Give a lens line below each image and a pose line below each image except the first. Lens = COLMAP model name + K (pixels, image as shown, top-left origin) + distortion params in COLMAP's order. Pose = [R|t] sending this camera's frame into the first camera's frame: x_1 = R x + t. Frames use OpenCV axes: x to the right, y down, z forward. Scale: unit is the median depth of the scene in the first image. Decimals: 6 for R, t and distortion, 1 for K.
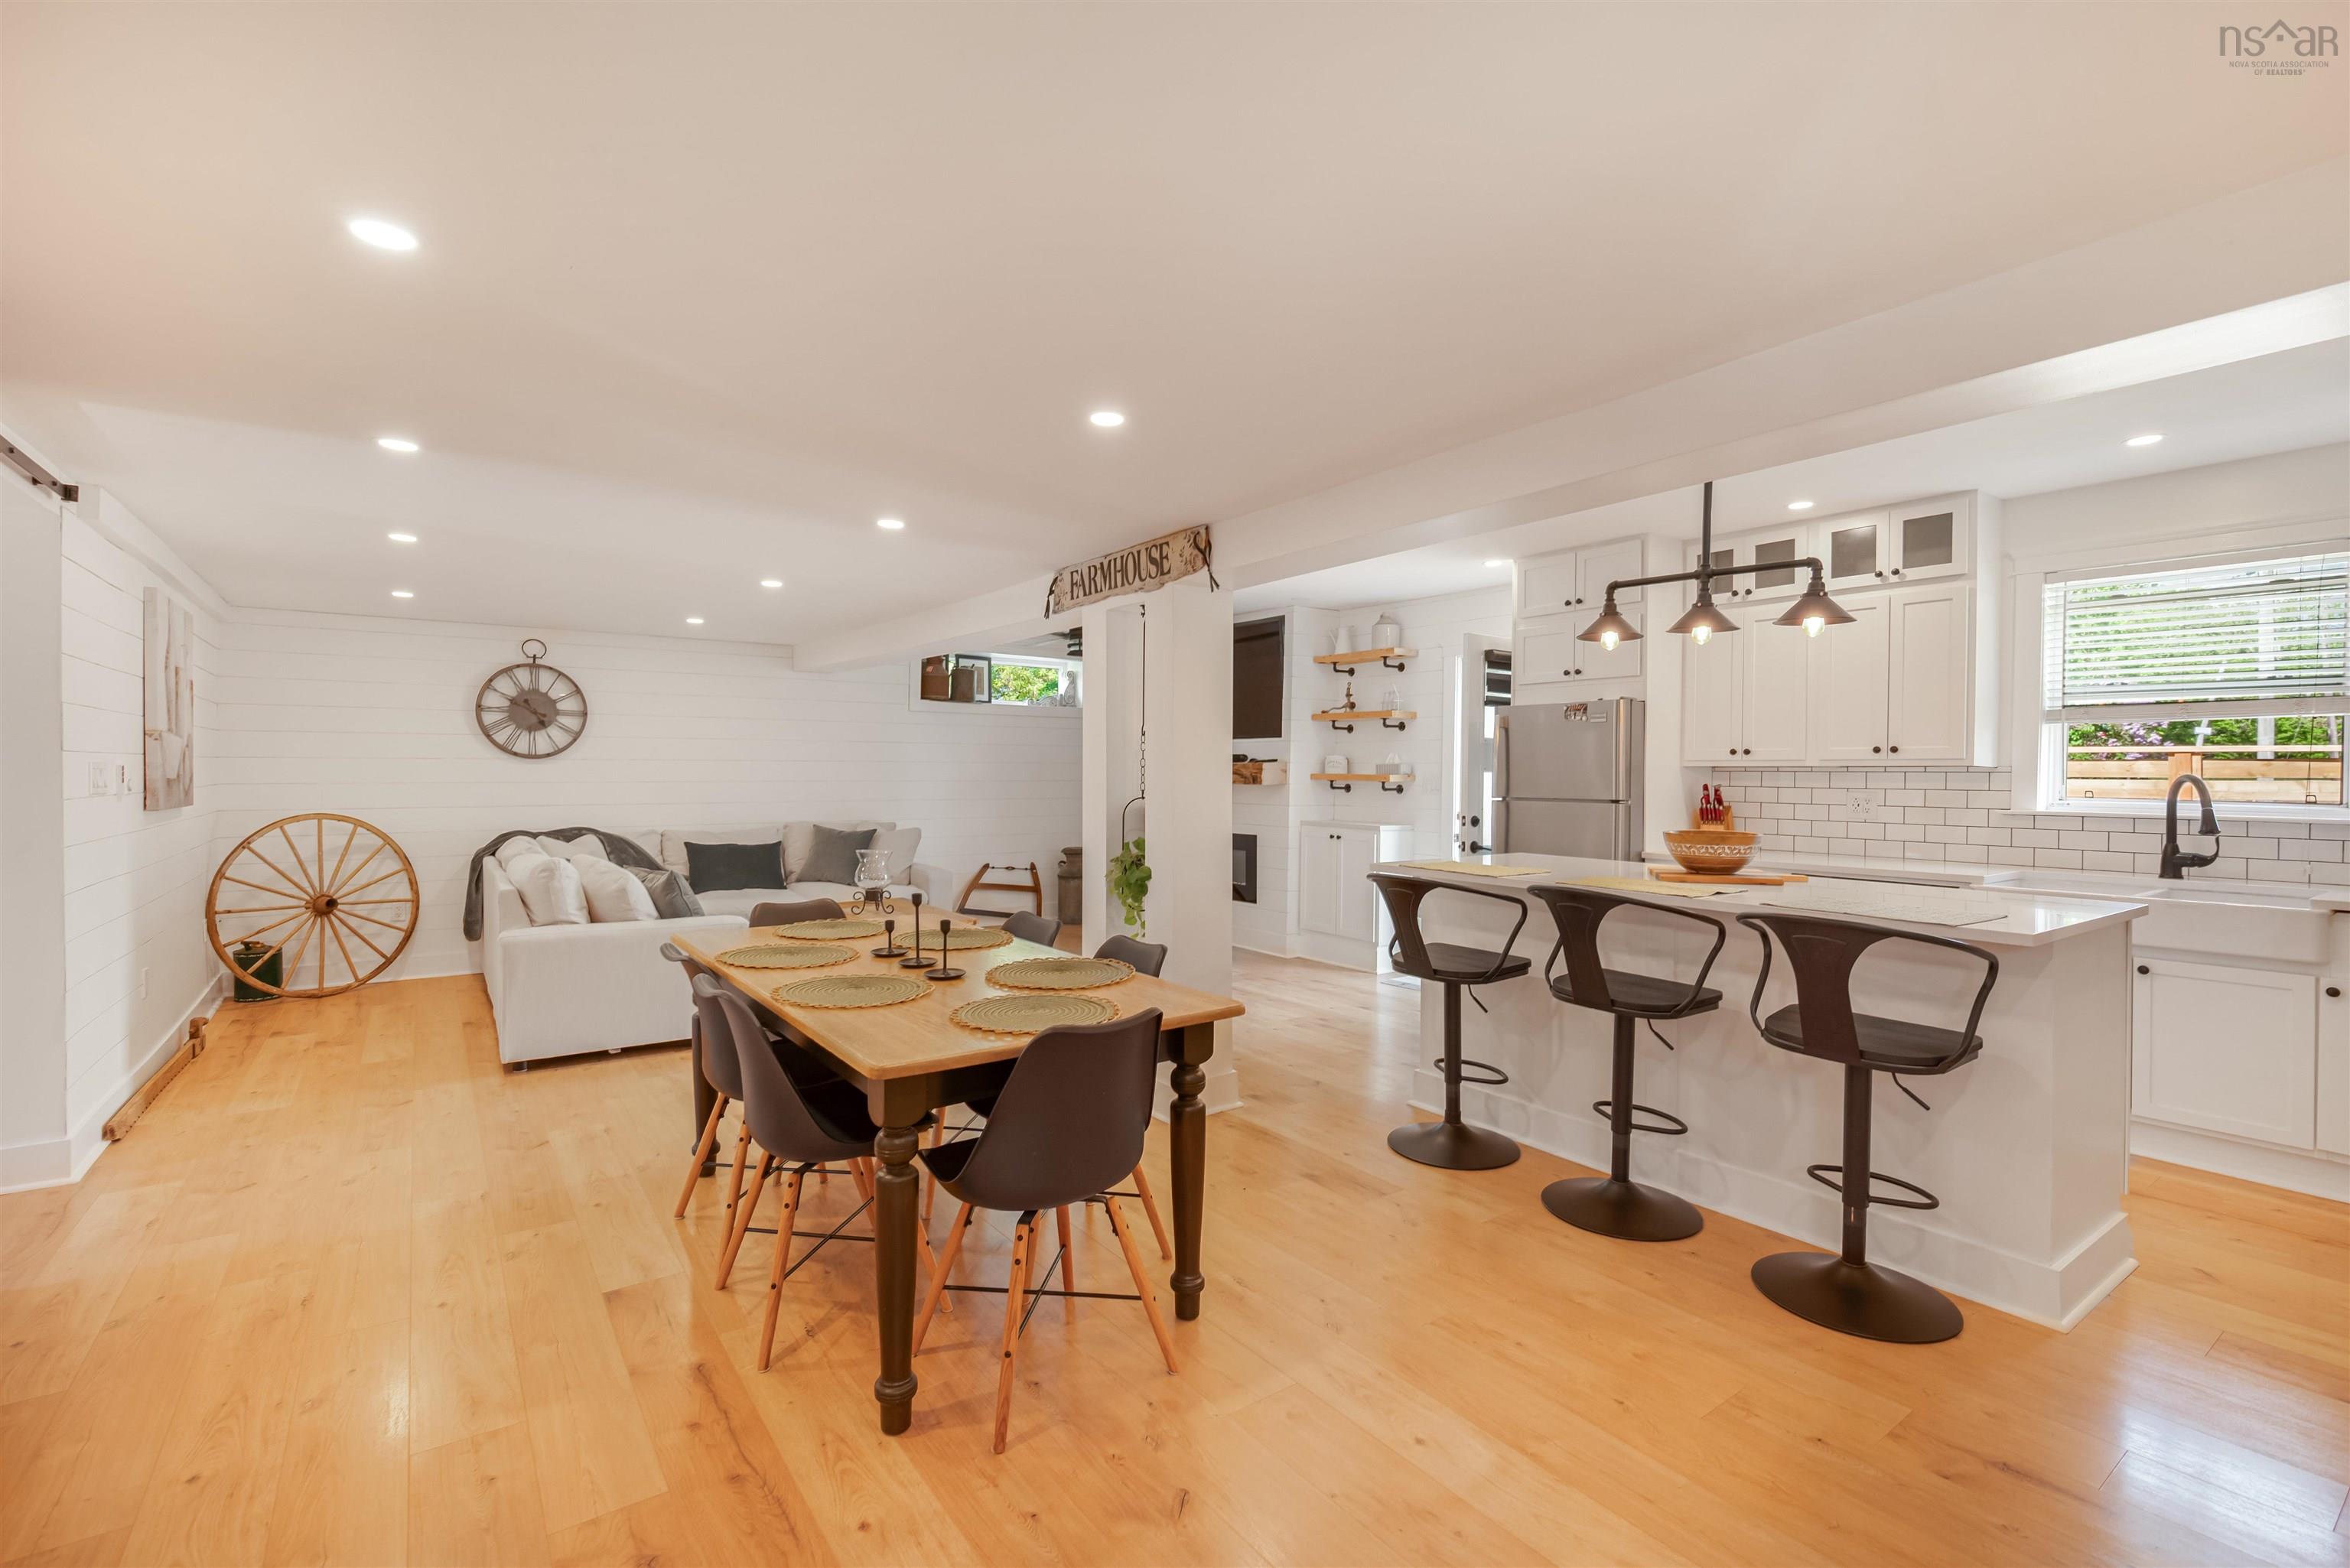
lens RADIAL K [[1067.0, 0, 1173.6], [0, 1067.0, 769.7], [0, 0, 1]] dist [0.004624, -0.002348]
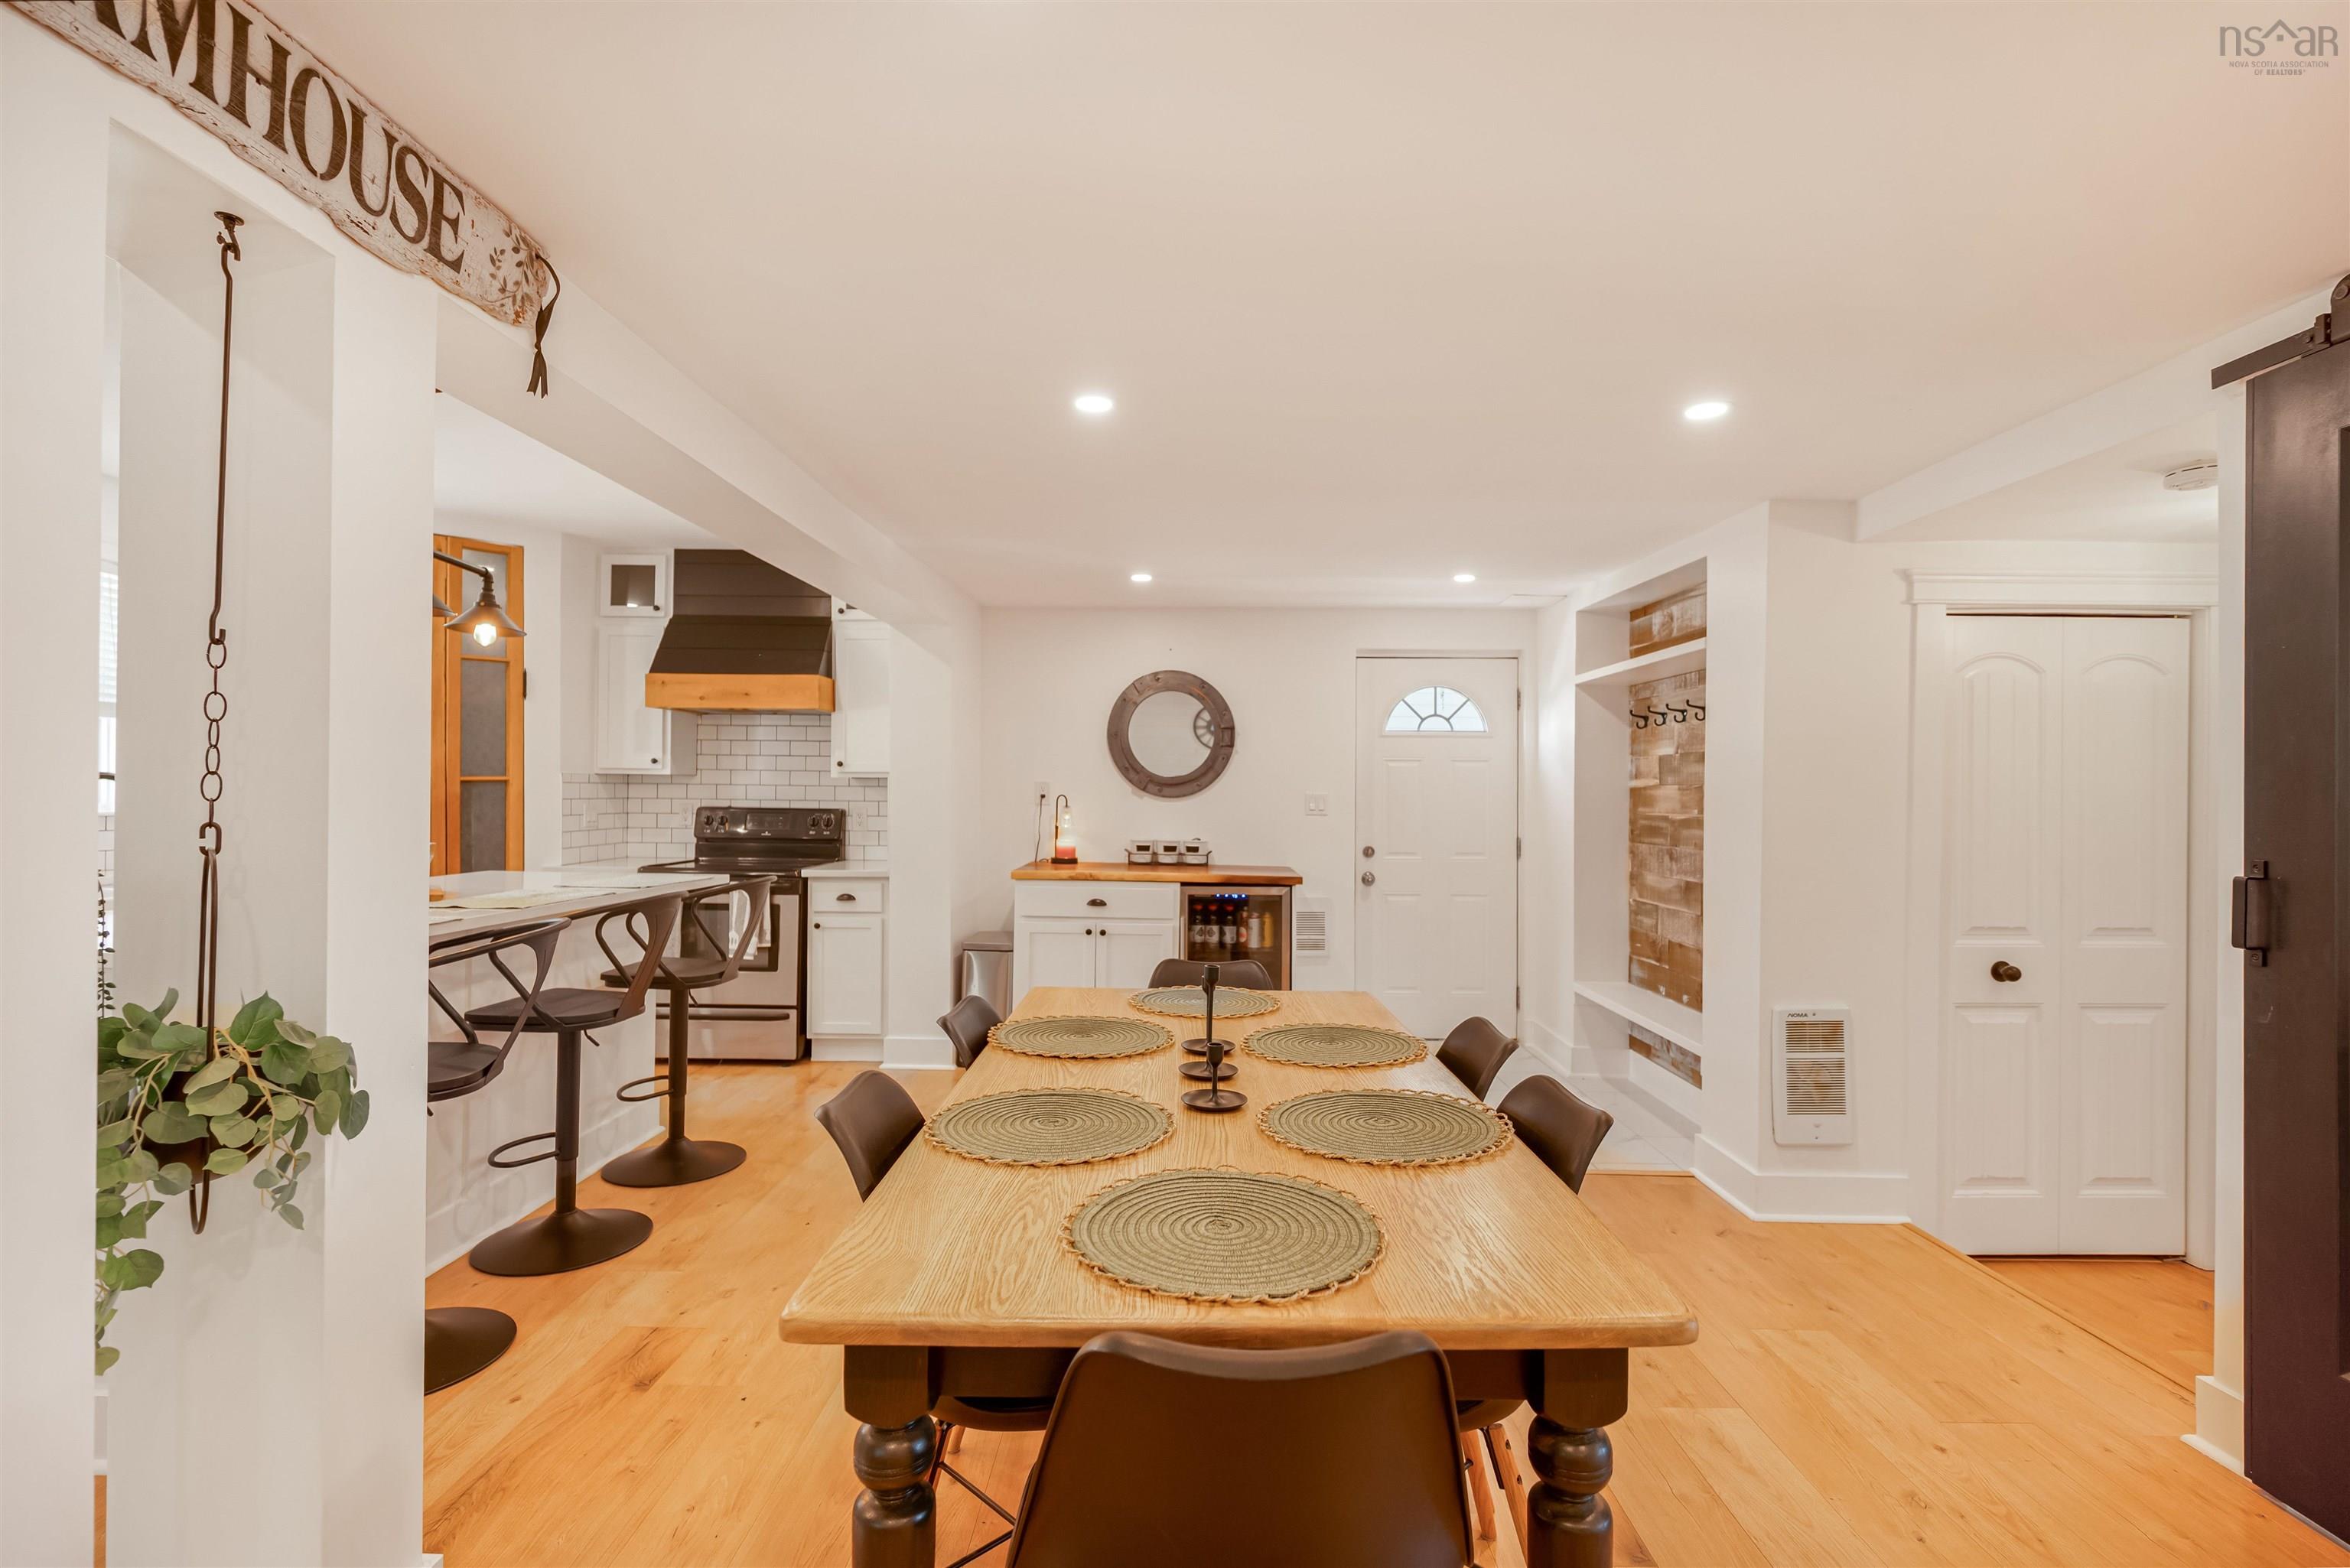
lens RADIAL K [[1067.0, 0, 1183.7], [0, 1067.0, 784.3], [0, 0, 1]] dist [0.004624, -0.002348]
pose [[-0.807195, -0.009557, 0.590207, -0.355199], [-0.015724, 0.999862, -0.005315, 0.003874], [-0.590075, -0.013571, -0.807234, 0.895960]]
